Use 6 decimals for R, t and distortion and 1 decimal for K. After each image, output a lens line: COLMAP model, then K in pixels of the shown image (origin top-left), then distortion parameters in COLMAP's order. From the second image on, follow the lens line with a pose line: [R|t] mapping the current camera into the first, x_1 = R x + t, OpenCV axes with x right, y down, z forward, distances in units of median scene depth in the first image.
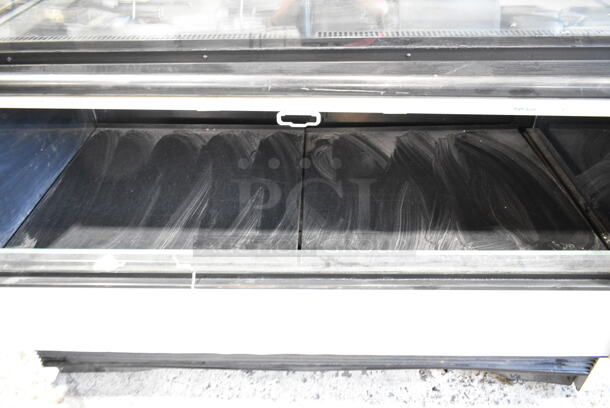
lens RADIAL K [[470.4, 0, 305.0], [0, 470.4, 204.0], [0, 0, 1]] dist [-0.013164, -0.002733]
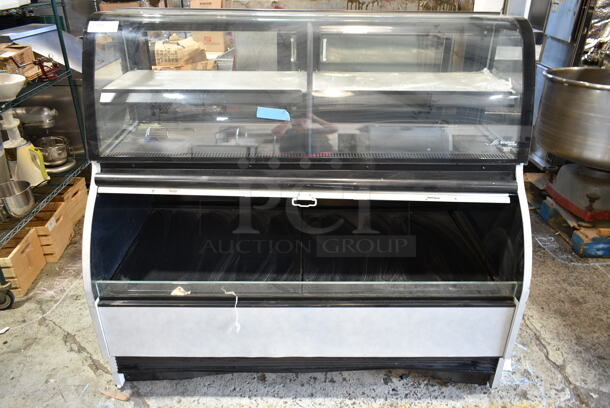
lens RADIAL K [[470.4, 0, 305.0], [0, 470.4, 204.0], [0, 0, 1]] dist [-0.013164, -0.002733]
pose [[0.998959, 0.010884, 0.044291, -0.065173], [-0.002631, 0.983244, -0.182276, 0.103226], [-0.045533, 0.181970, 0.982249, -0.512242]]
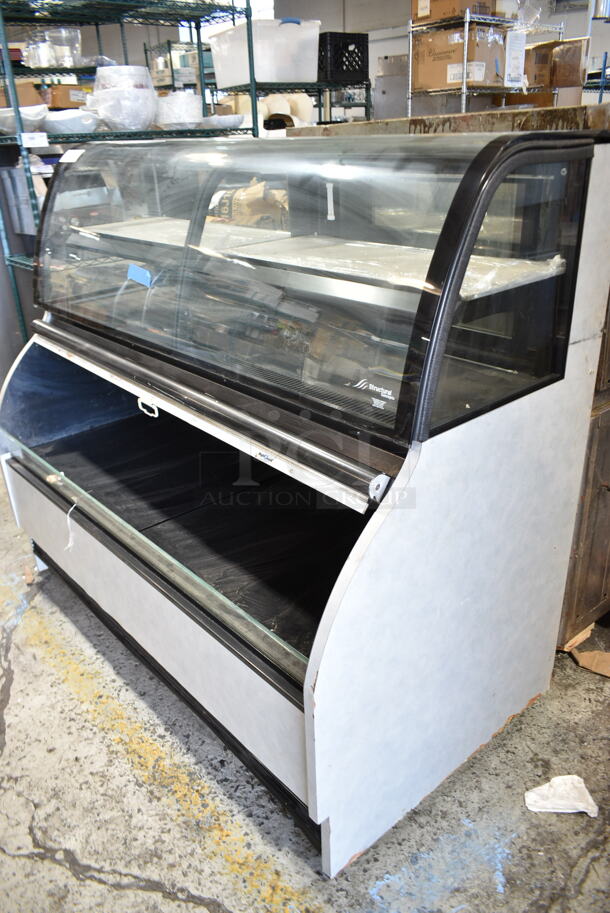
lens RADIAL K [[704.1, 0, 303.3], [0, 704.1, 470.2], [0, 0, 1]] dist [-0.013164, -0.002733]
pose [[0.673379, 0.319510, -0.666689, 1.102422], [-0.433739, 0.901017, -0.006280, -0.148330], [0.598692, 0.293397, 0.745310, -0.027019]]
